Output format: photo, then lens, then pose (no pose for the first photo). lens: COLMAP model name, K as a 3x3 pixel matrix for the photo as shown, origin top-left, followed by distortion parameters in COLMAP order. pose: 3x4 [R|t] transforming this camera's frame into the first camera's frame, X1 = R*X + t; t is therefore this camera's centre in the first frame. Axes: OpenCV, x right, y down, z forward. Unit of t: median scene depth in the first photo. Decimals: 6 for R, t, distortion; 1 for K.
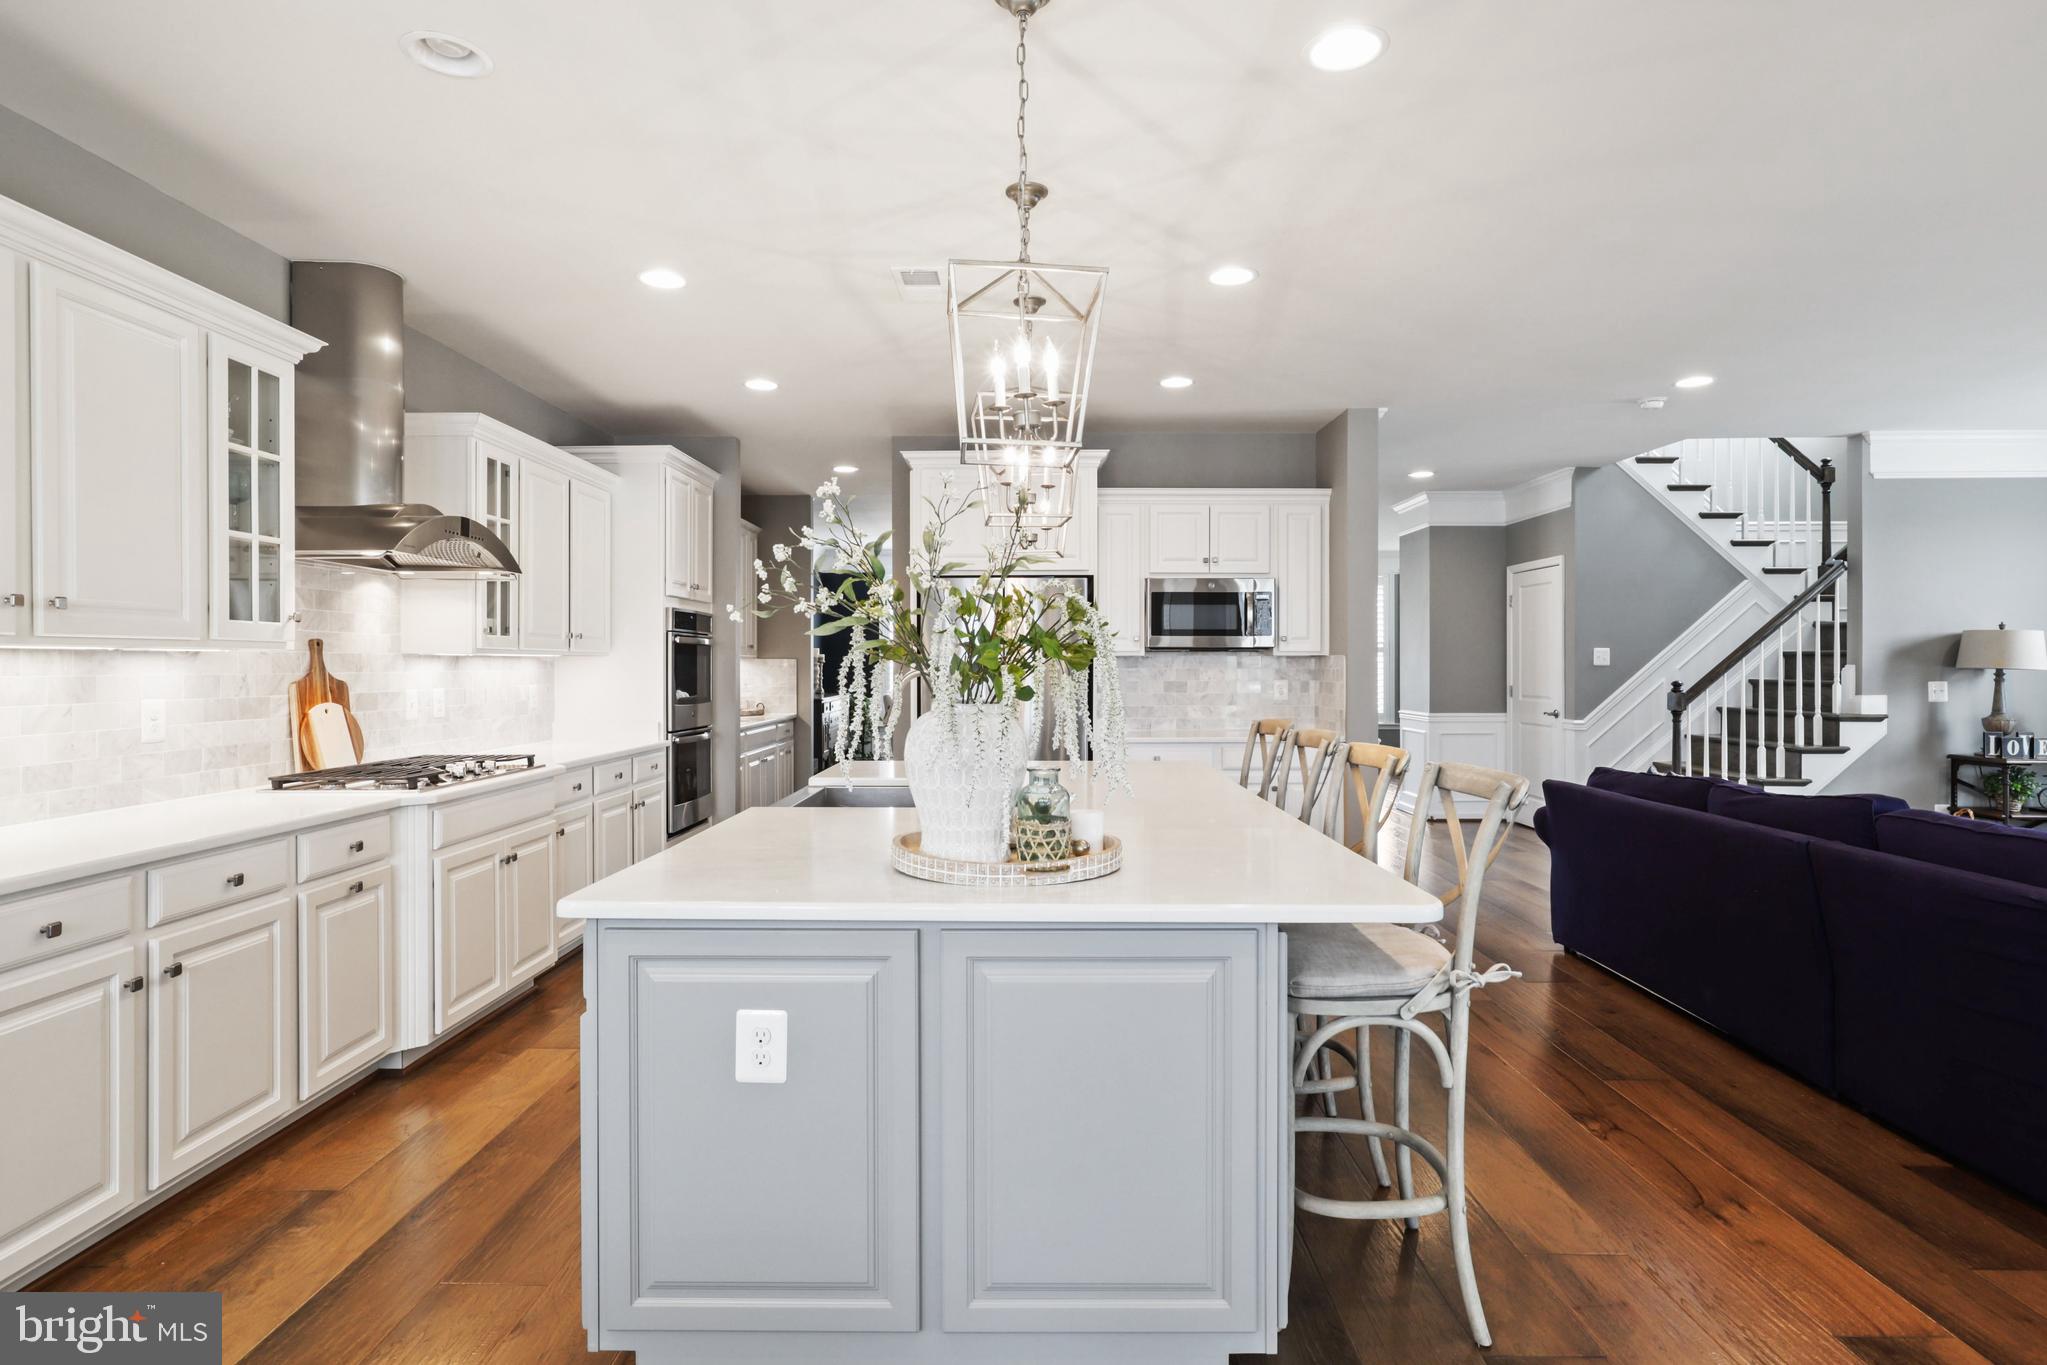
lens RADIAL K [[1082.4, 0, 1029.0], [0, 1082.4, 671.8], [0, 0, 1]] dist [-0.010170, 0.012714]
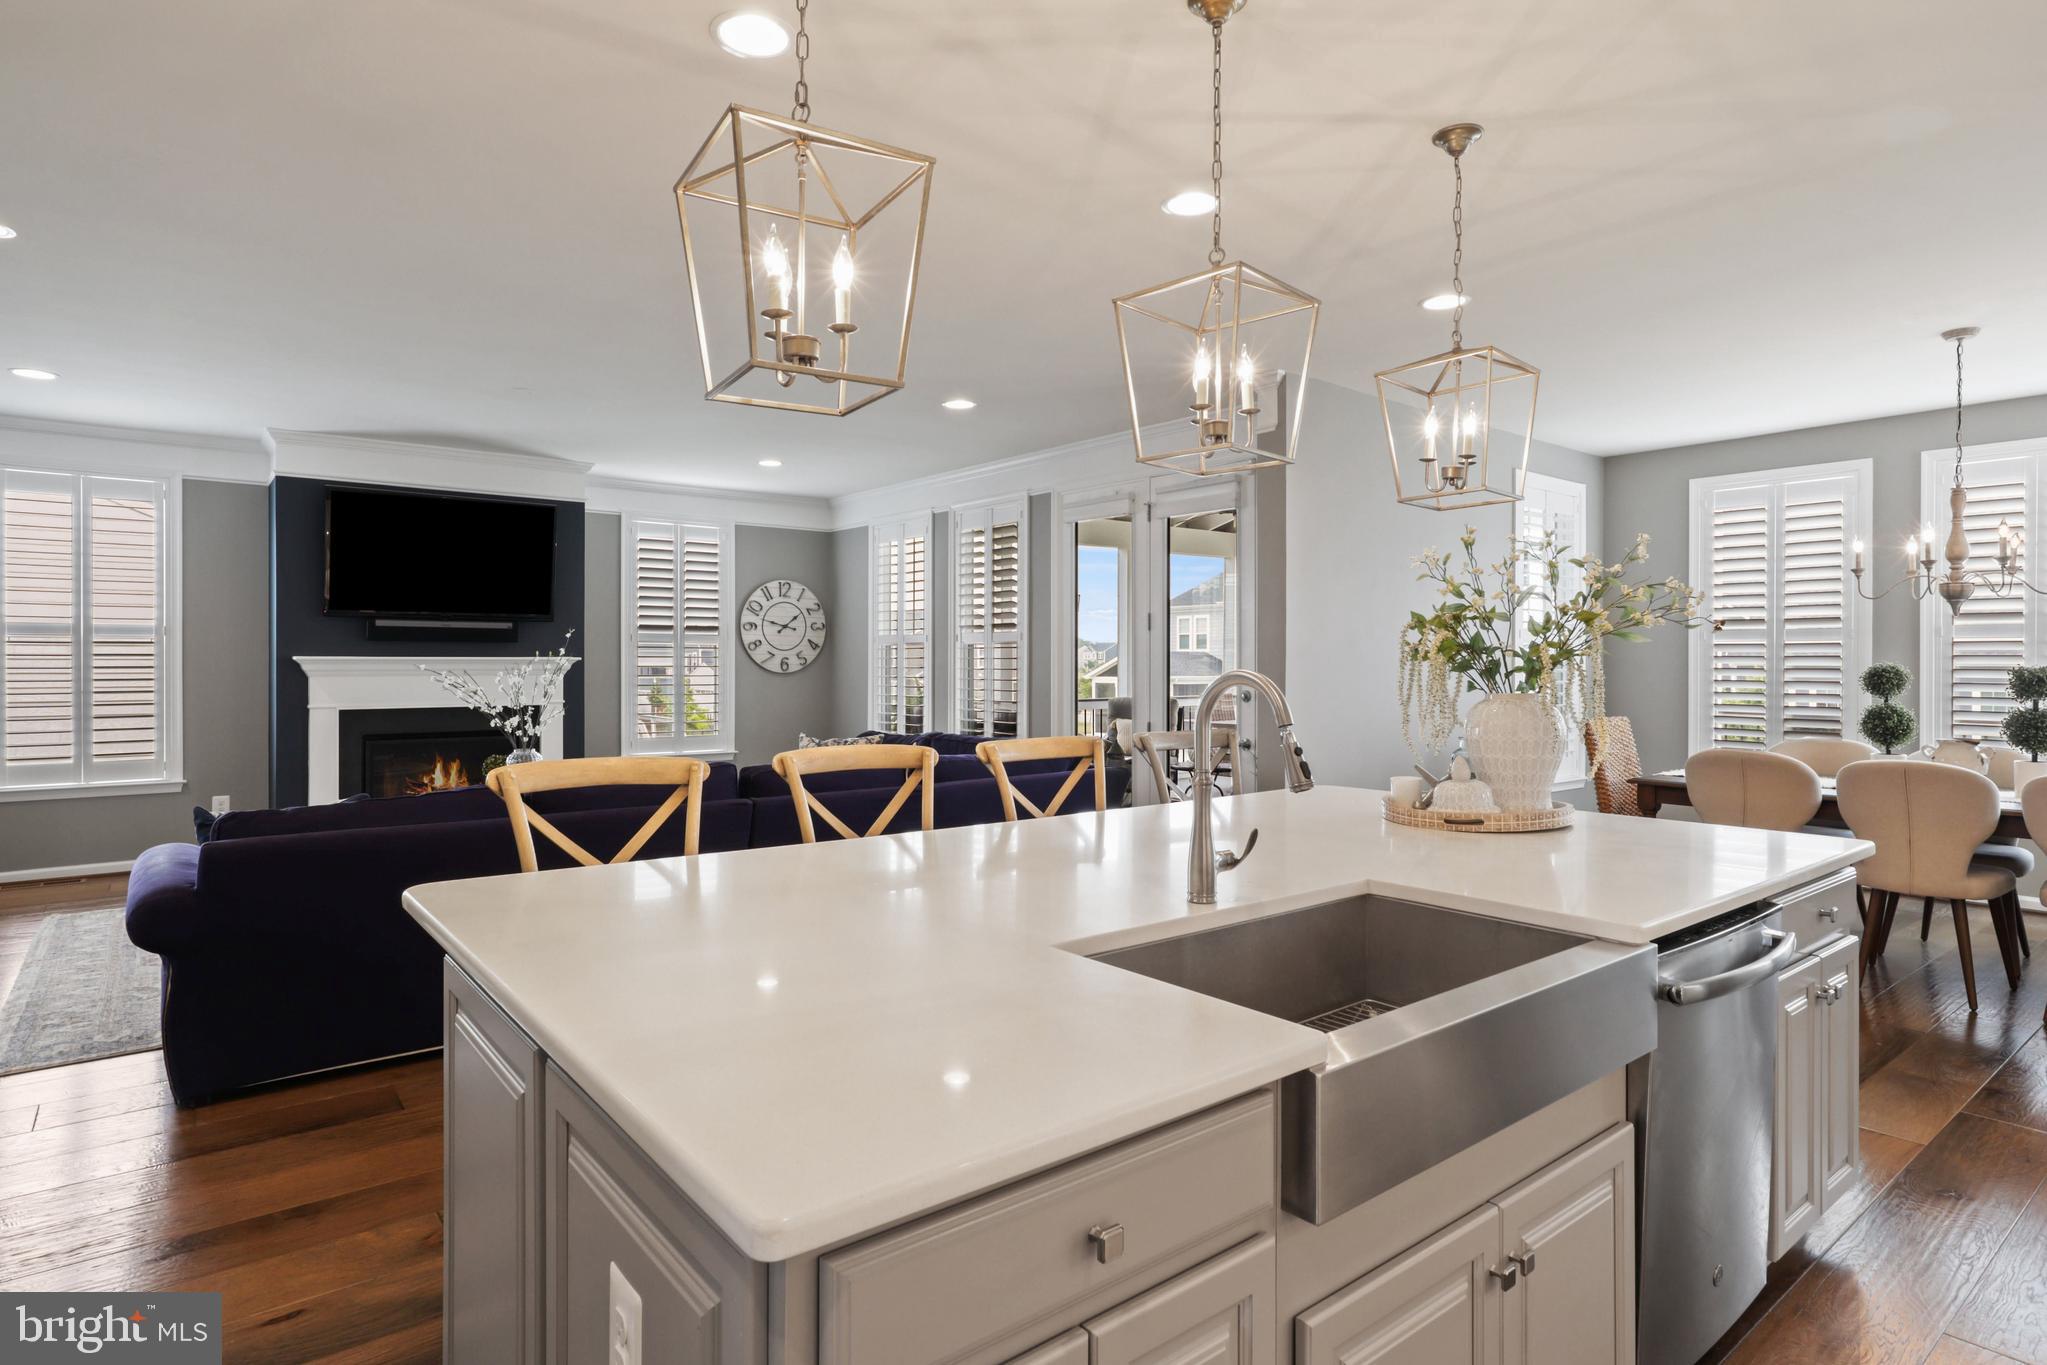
lens RADIAL K [[1082.4, 0, 1017.5], [0, 1082.4, 669.0], [0, 0, 1]] dist [-0.010170, 0.012714]
pose [[-0.629345, -0.005667, 0.777106, -0.255021], [0.004049, 0.999936, 0.010571, -0.007104], [-0.777116, 0.009799, -0.629281, 0.839198]]
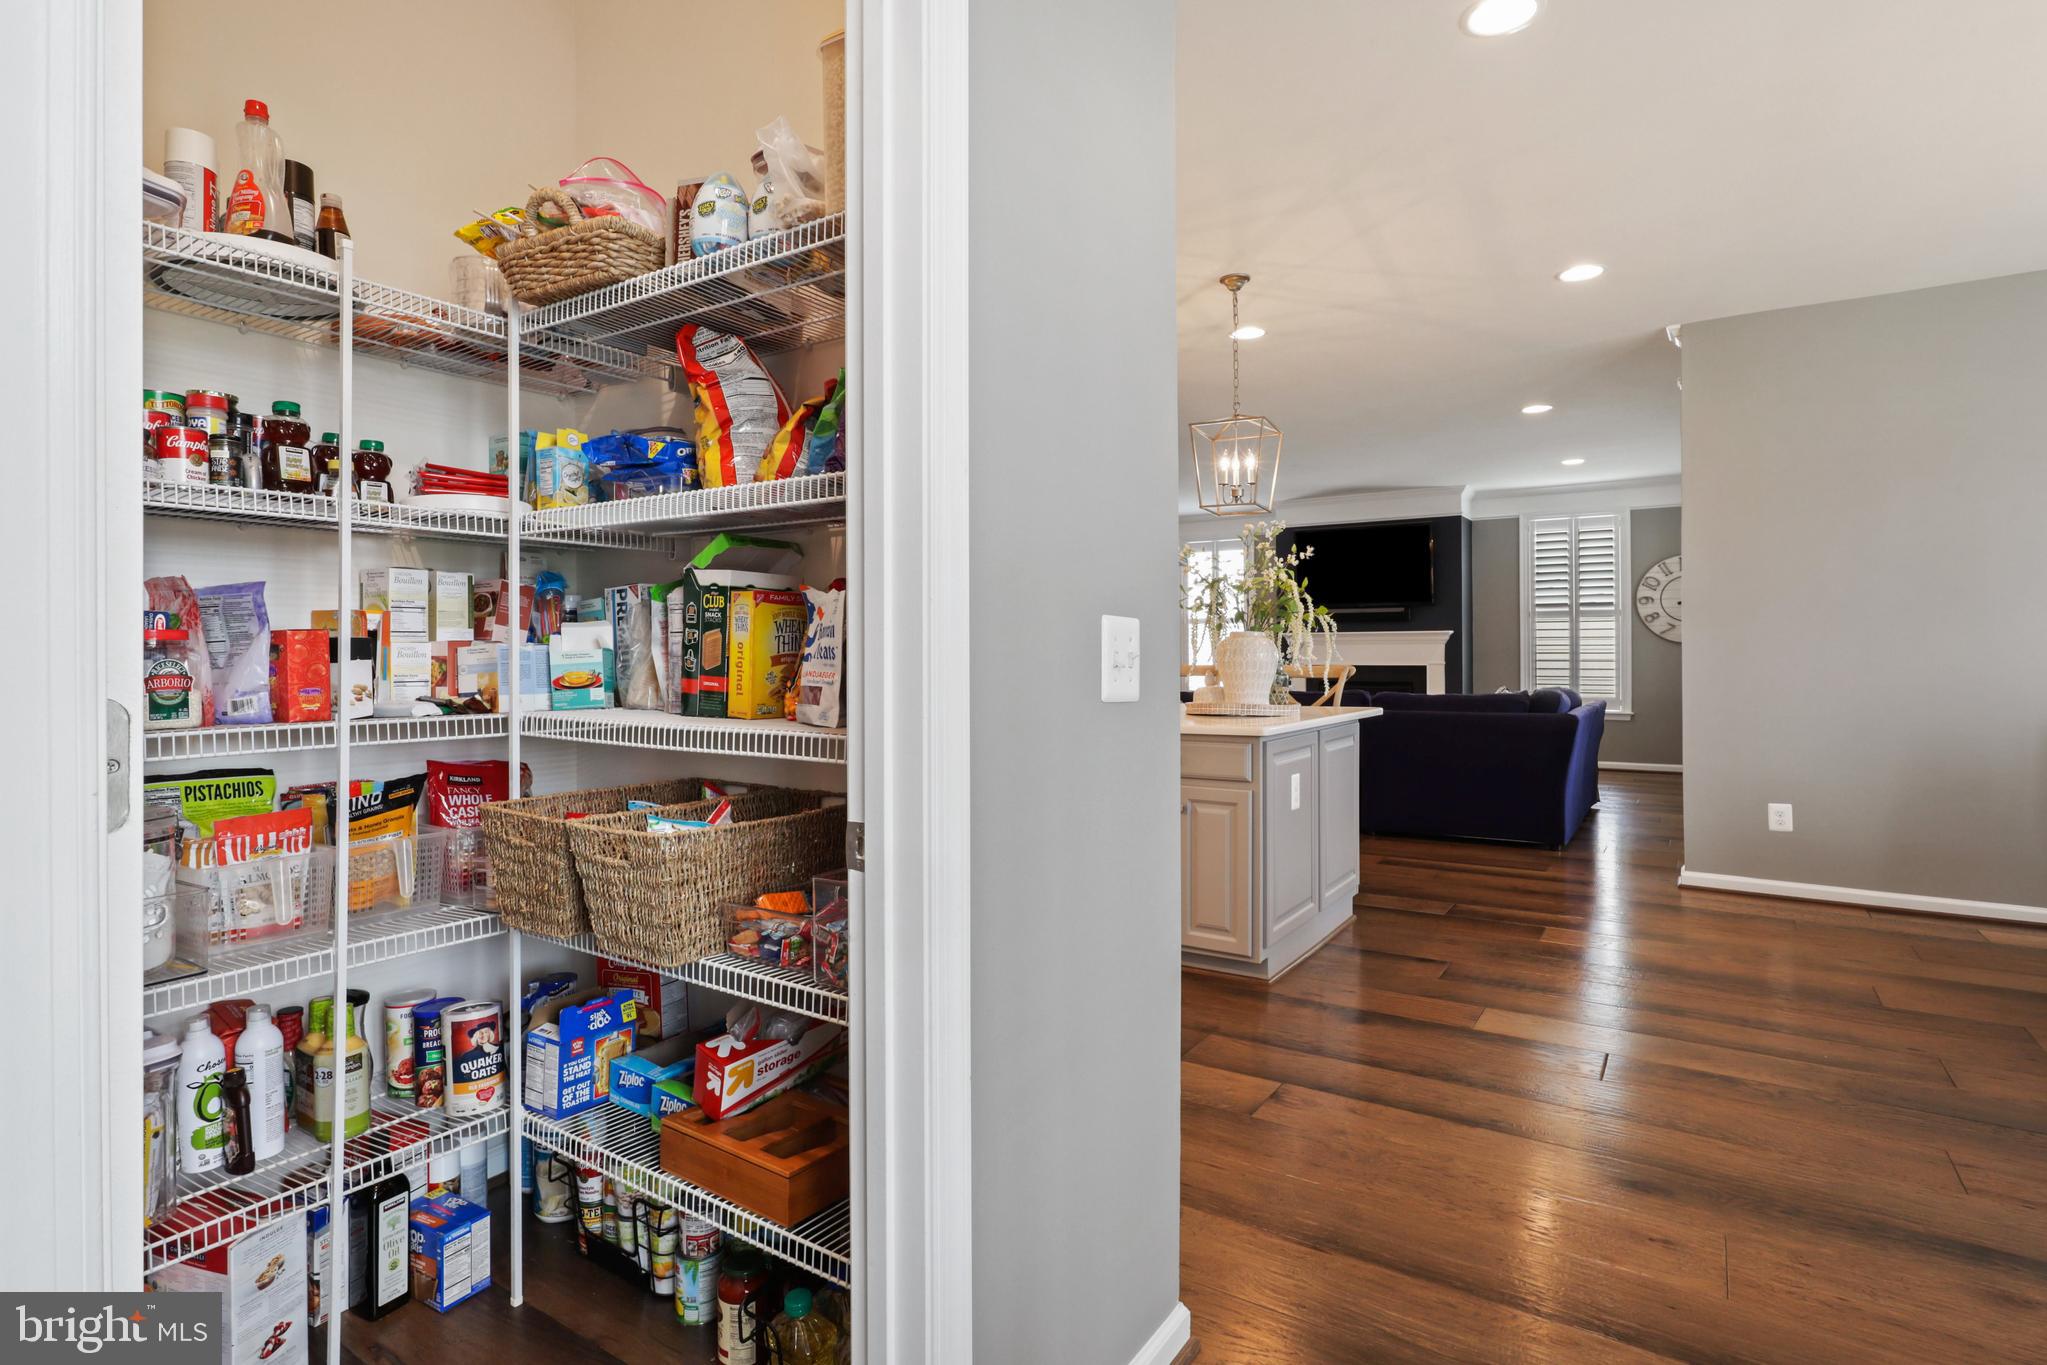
lens RADIAL K [[1017.7, 0, 1036.8], [0, 1017.7, 643.8], [0, 0, 1]] dist [0.002224, 0.000139]
pose [[0.536837, 0.005087, 0.843671, -0.681360], [0.007205, 0.999918, -0.010614, 0.025101], [-0.843655, 0.011777, 0.536756, 0.115244]]
